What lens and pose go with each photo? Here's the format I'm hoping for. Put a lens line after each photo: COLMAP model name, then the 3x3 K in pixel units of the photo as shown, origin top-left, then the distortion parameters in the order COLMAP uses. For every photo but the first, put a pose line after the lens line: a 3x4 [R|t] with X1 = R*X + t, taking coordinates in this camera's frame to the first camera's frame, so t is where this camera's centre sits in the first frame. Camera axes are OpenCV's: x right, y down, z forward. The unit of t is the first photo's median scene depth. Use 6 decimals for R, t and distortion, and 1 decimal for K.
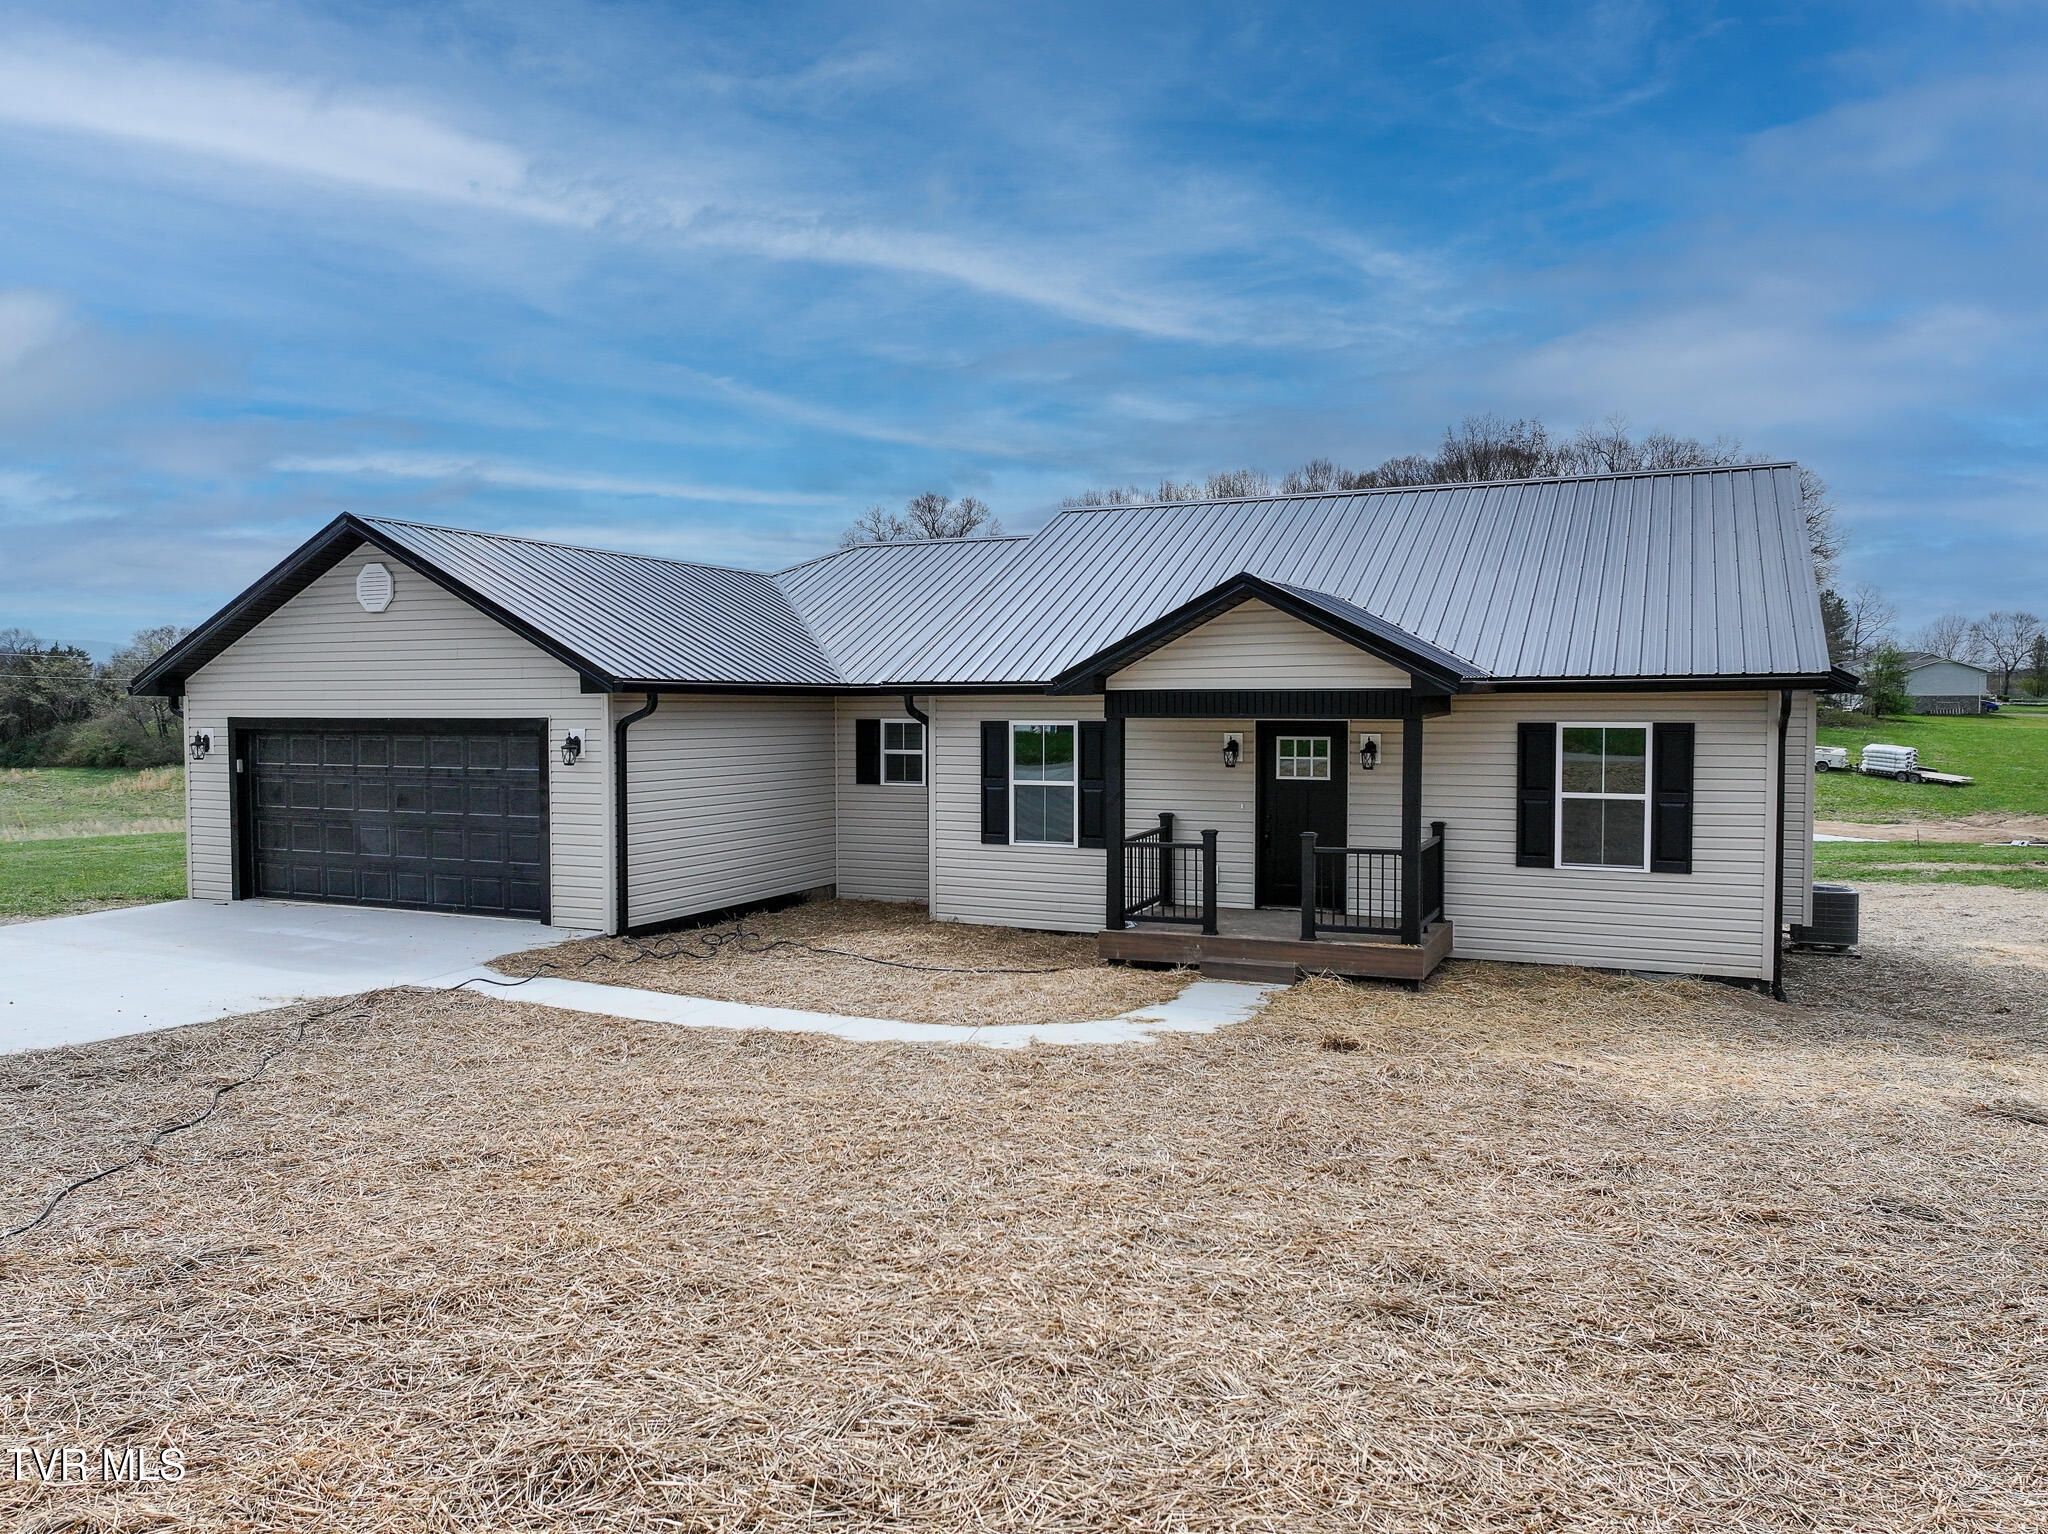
lens RADIAL K [[1455.2, 0, 1024.0], [0, 1455.2, 767.0], [0, 0, 1]] dist [0.003742, 0.002705]
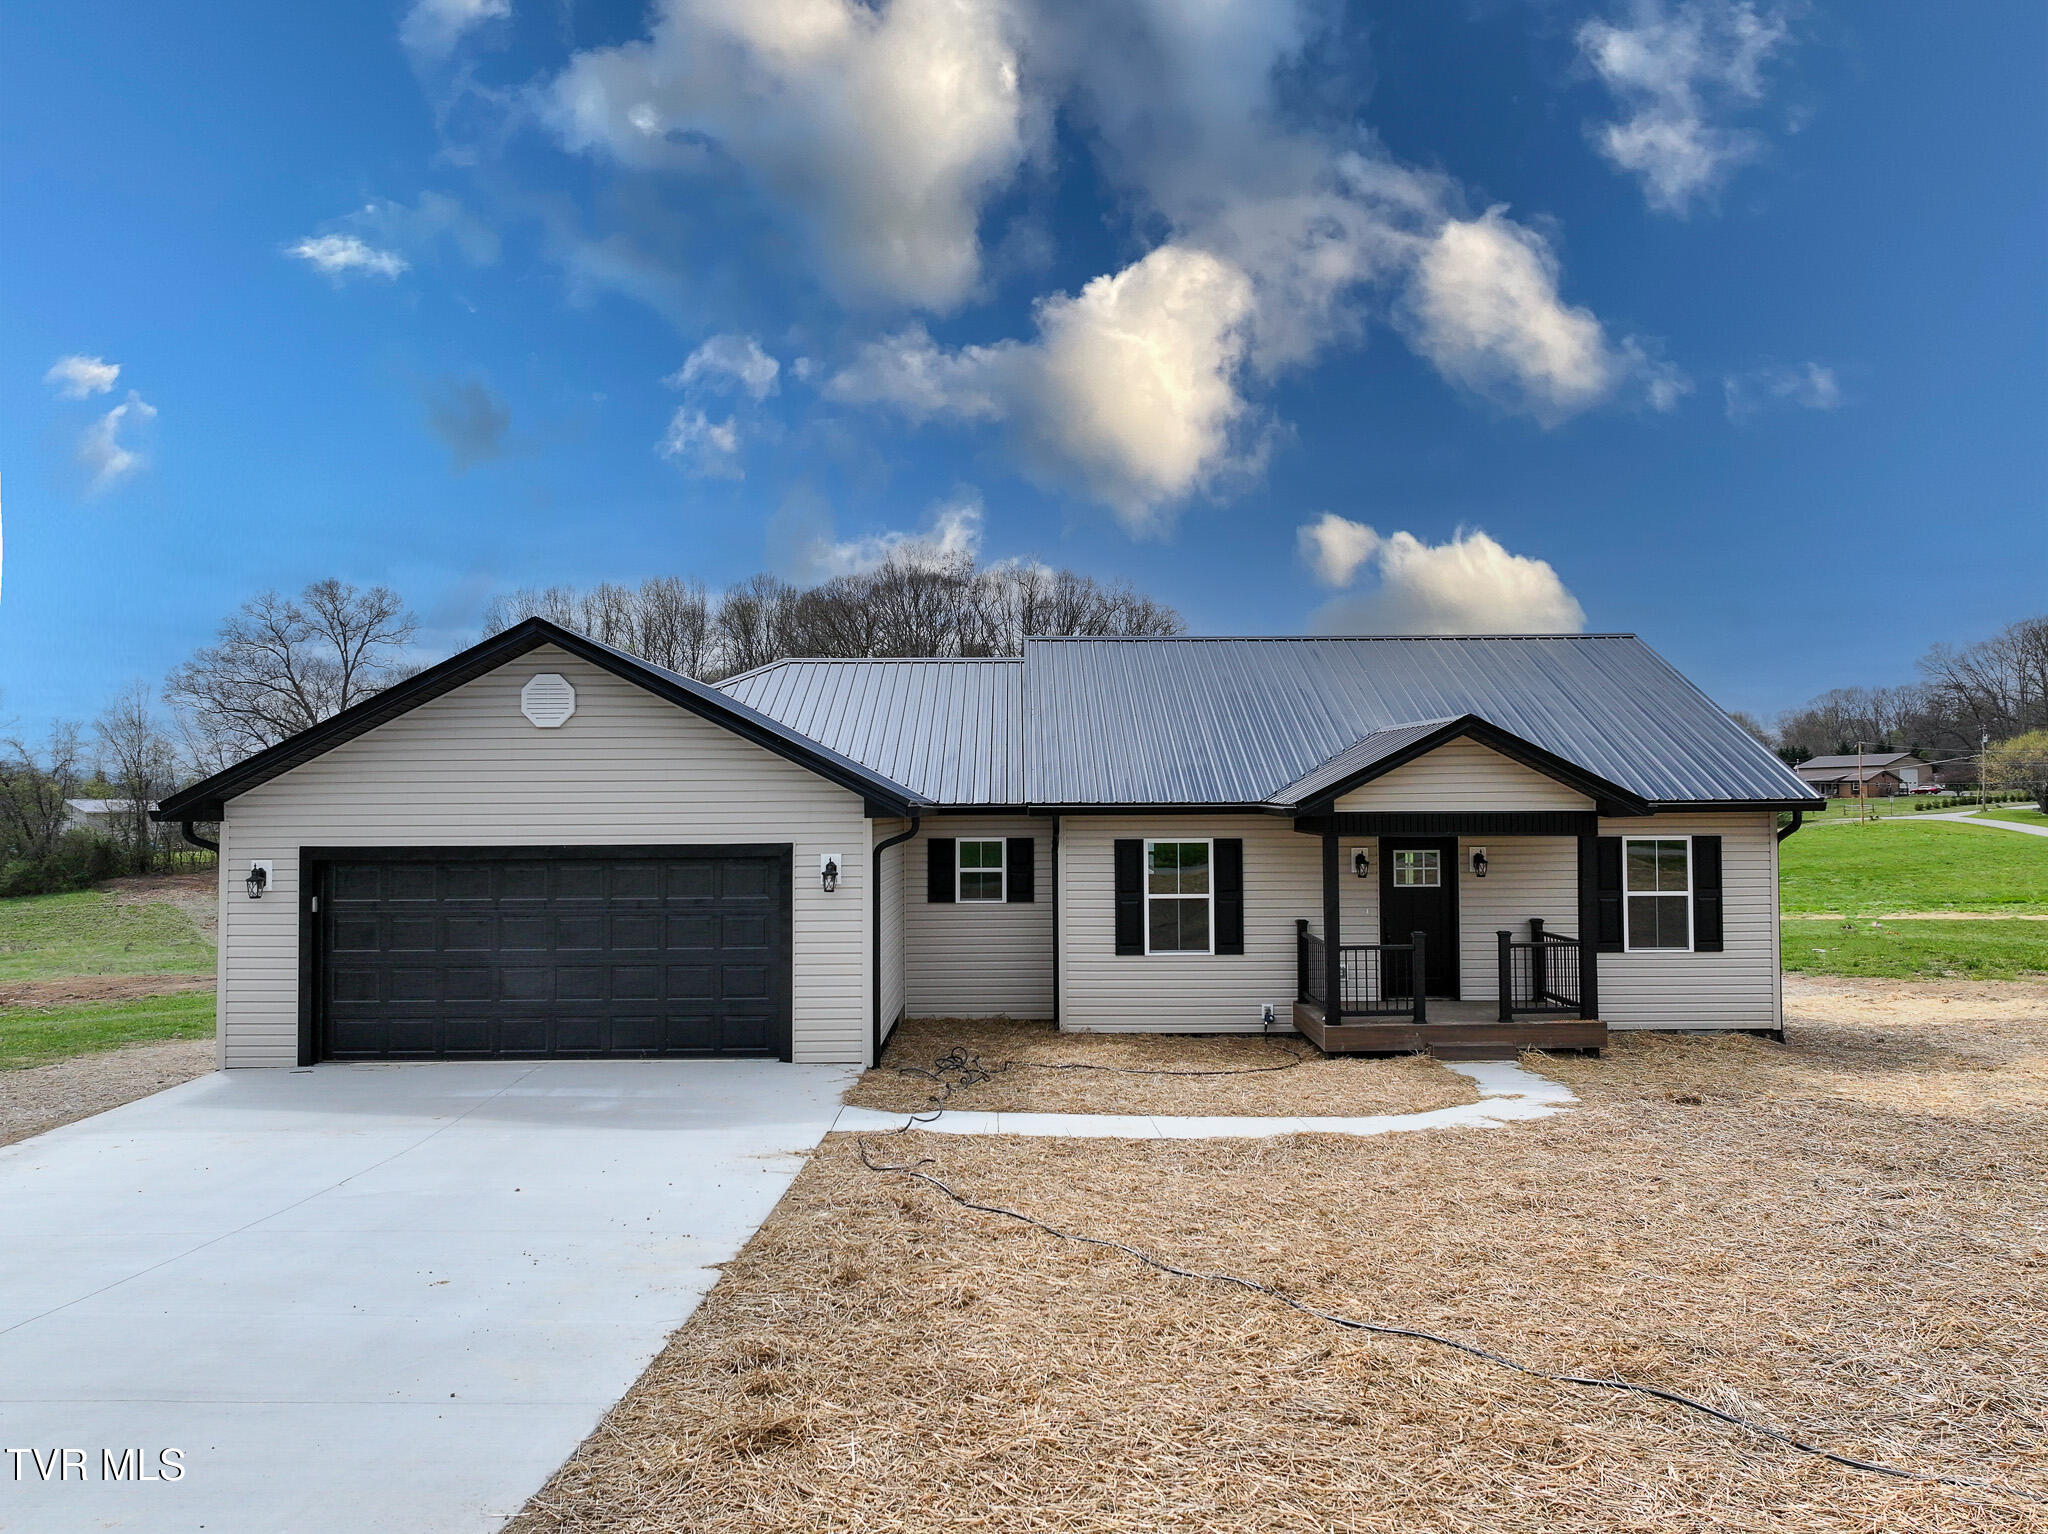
lens RADIAL K [[1436.5, 0, 1024.0], [0, 1436.5, 767.0], [0, 0, 1]] dist [0.007223, 0.005754]
pose [[0.906348, 0.008699, 0.422442, -0.551669], [0.022419, 0.997390, -0.068638, -0.014382], [-0.421936, 0.071681, 0.903787, 0.073546]]
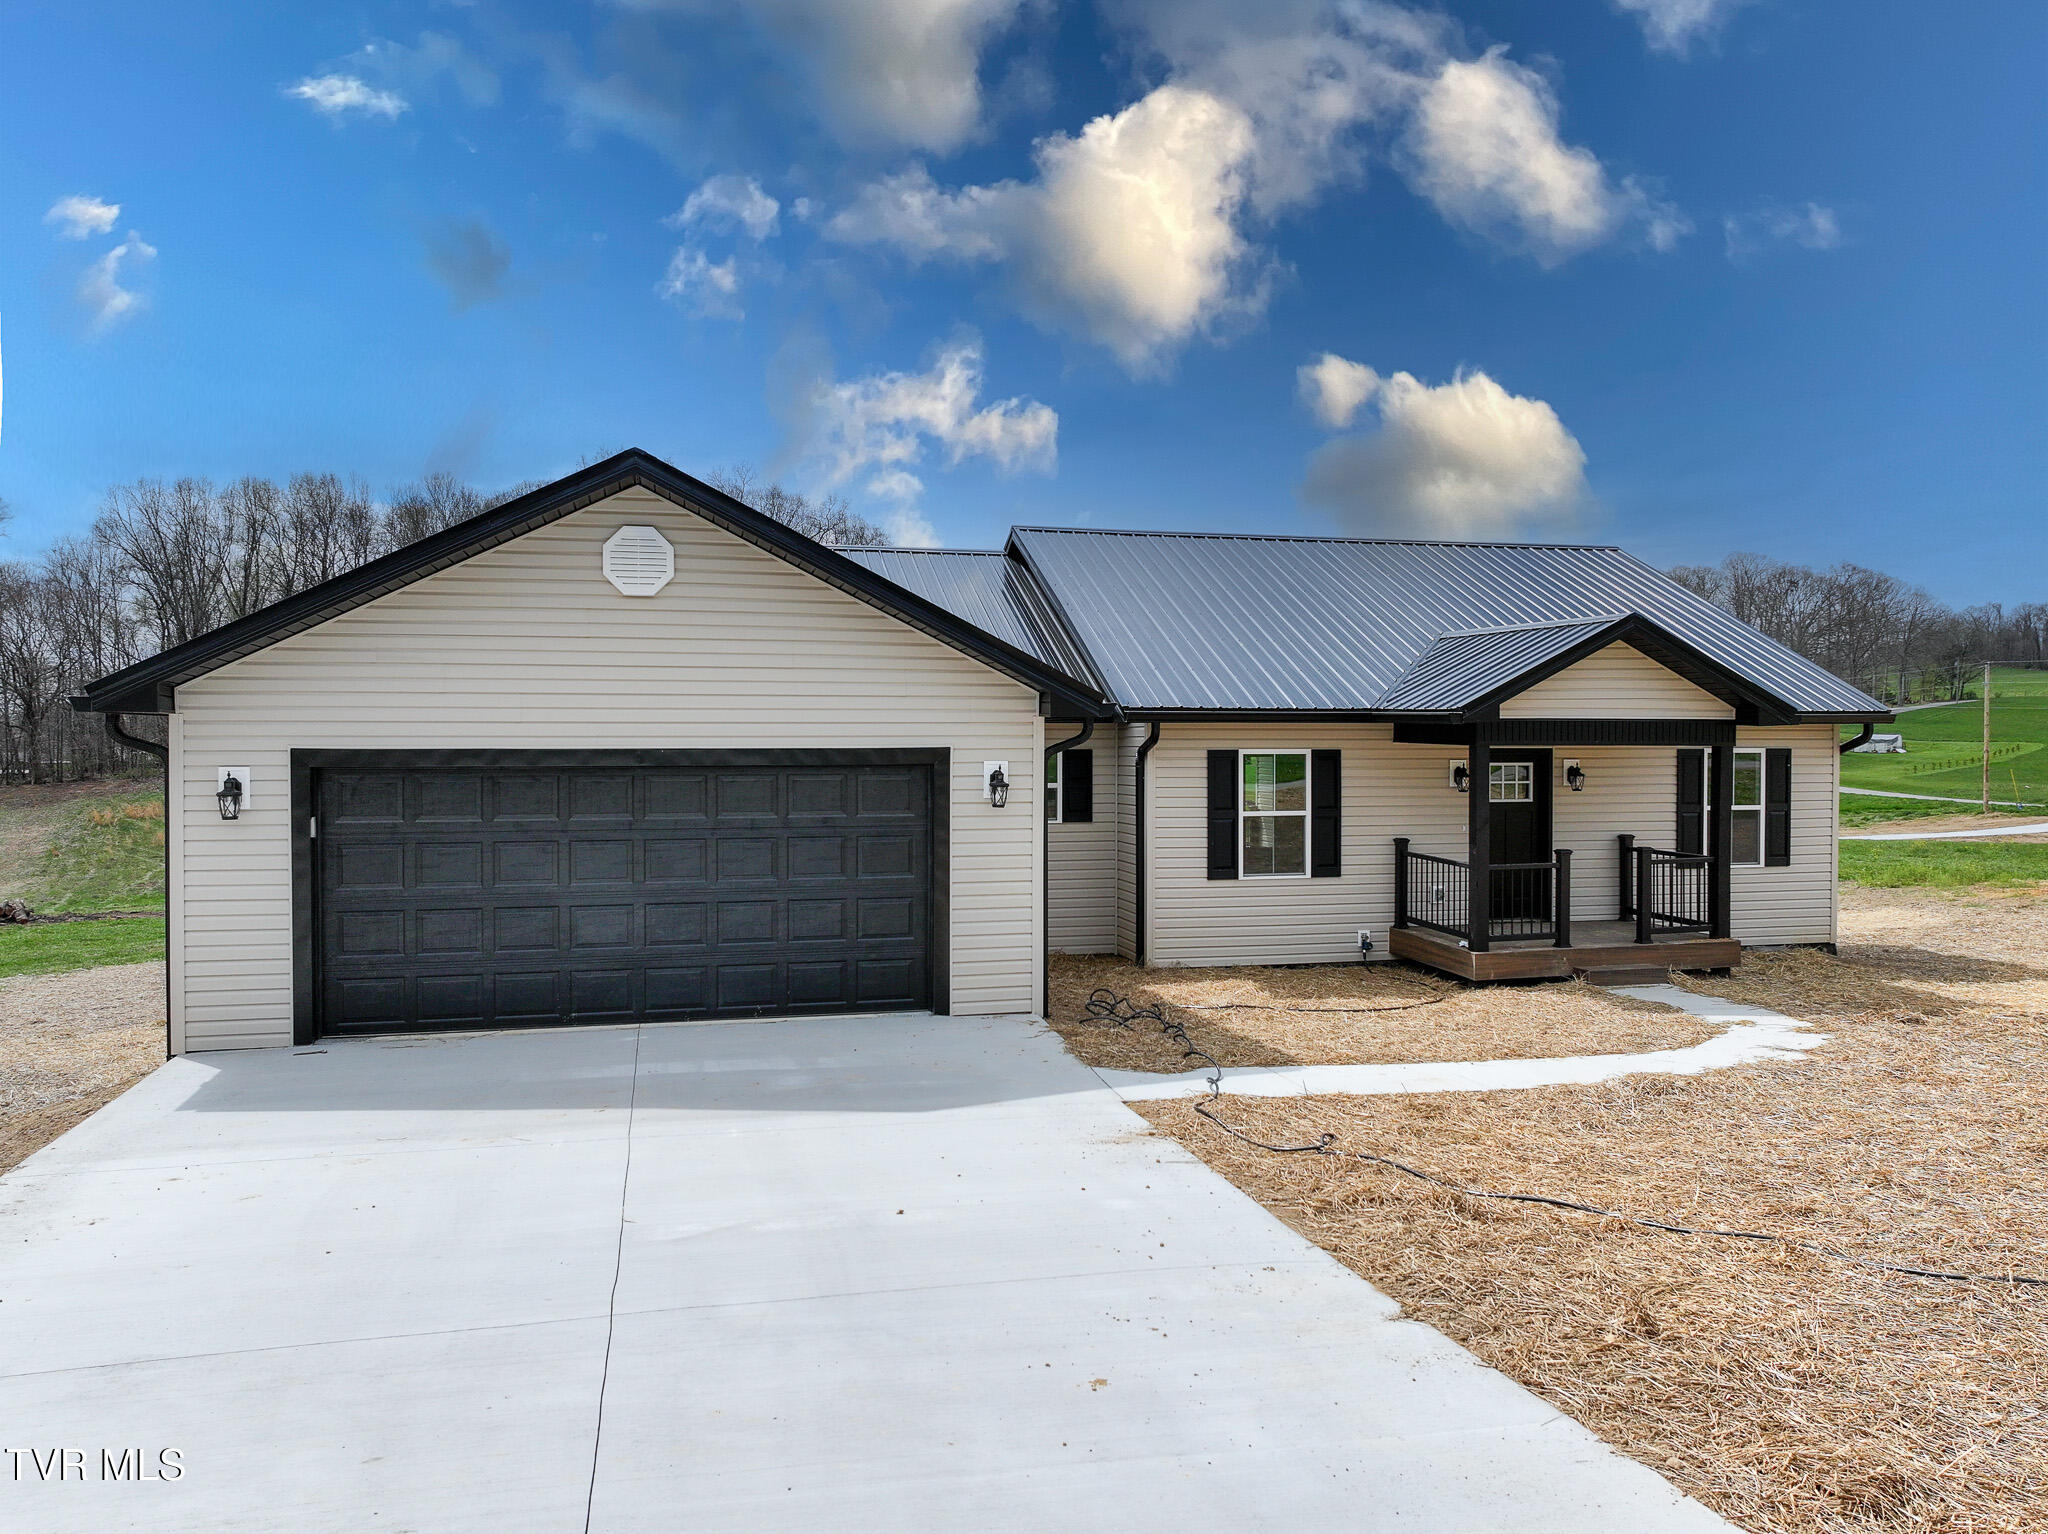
lens RADIAL K [[1455.2, 0, 1024.0], [0, 1455.2, 767.0], [0, 0, 1]] dist [0.003742, 0.002705]
pose [[0.784871, -0.011703, 0.619549, -0.728745], [0.023872, 0.999651, -0.011358, -0.012961], [-0.619199, 0.023704, 0.784876, 0.343265]]
